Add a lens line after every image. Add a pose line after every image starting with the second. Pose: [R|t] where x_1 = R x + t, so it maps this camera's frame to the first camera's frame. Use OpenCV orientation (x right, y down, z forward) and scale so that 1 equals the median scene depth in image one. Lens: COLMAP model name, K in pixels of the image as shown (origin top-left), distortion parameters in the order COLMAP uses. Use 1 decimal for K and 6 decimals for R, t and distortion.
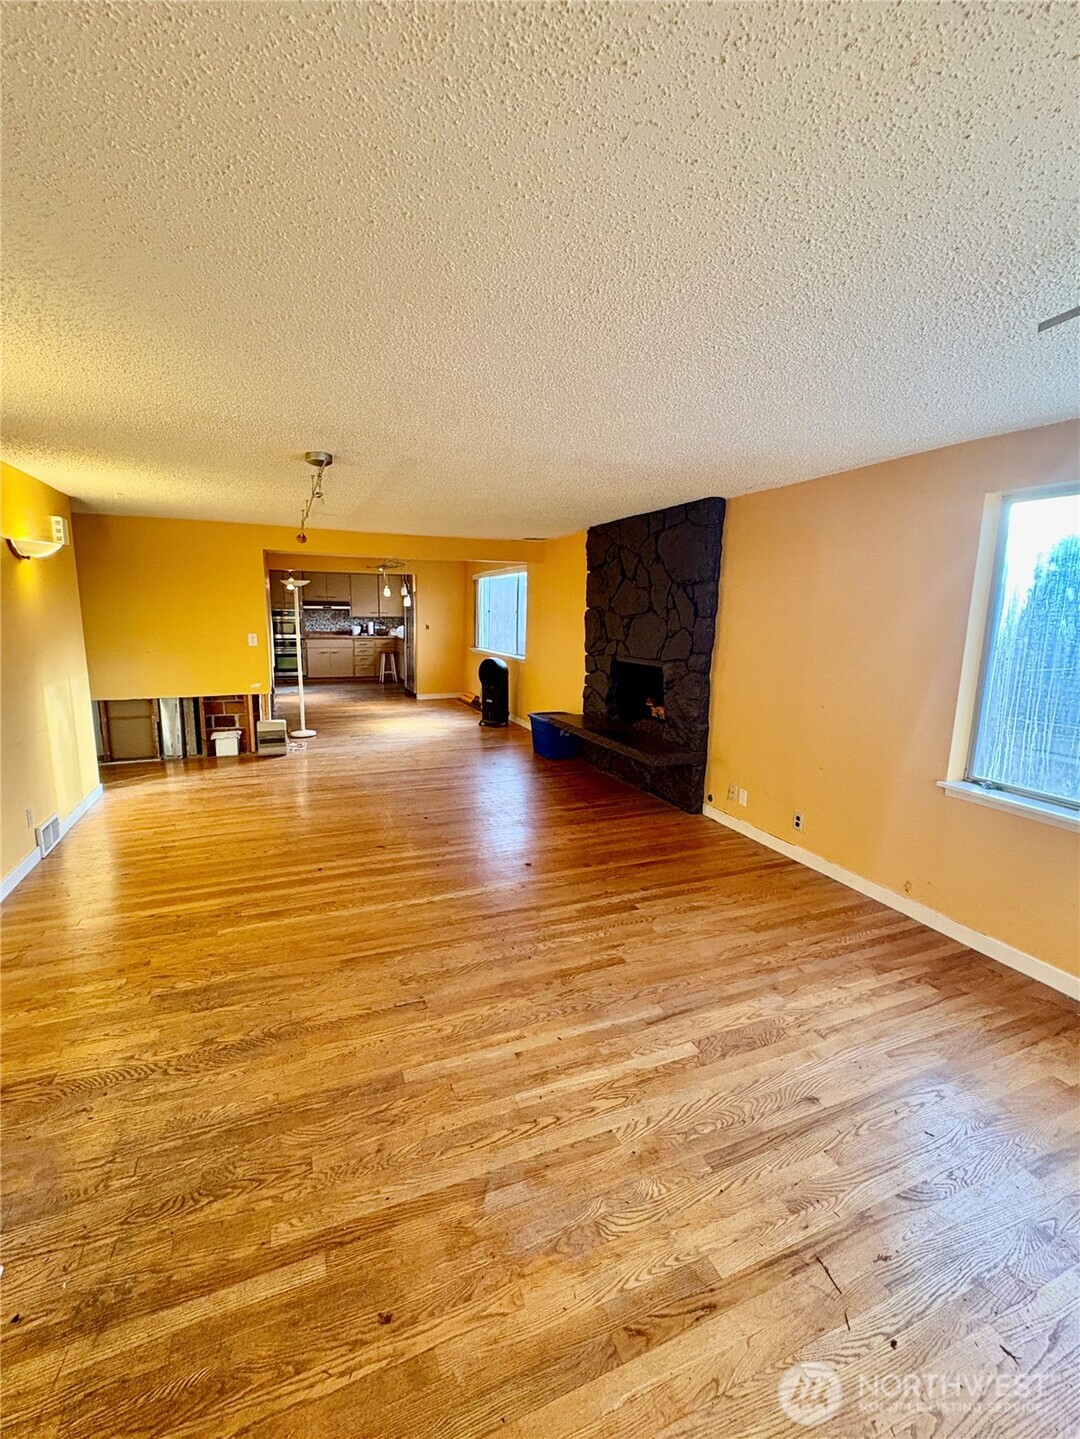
lens RADIAL K [[592.6, 0, 536.0], [0, 592.6, 718.7], [0, 0, 1]] dist [0.000152, -0.000002]
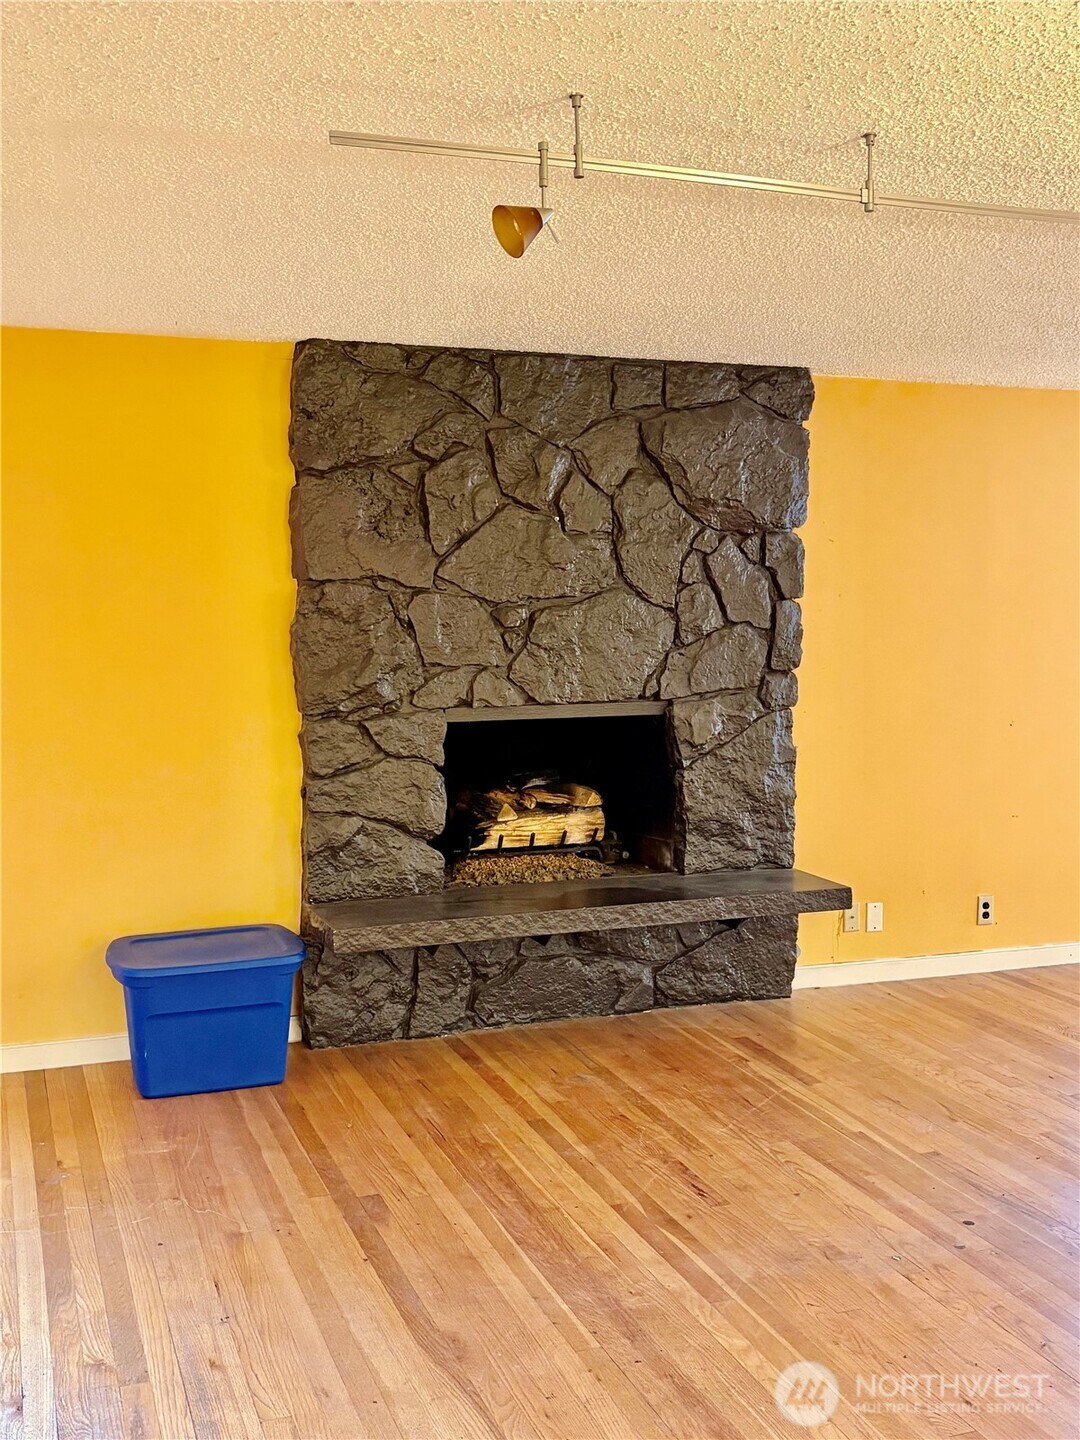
lens RADIAL K [[1534.3, 0, 539.6], [0, 1534.3, 718.9], [0, 0, 1]] dist [0.102694, 0.000000]
pose [[0.045811, -0.112257, 0.992623, -0.970970], [0.171259, 0.979837, 0.102907, -0.226250], [-0.984160, 0.165281, 0.064112, 1.064066]]
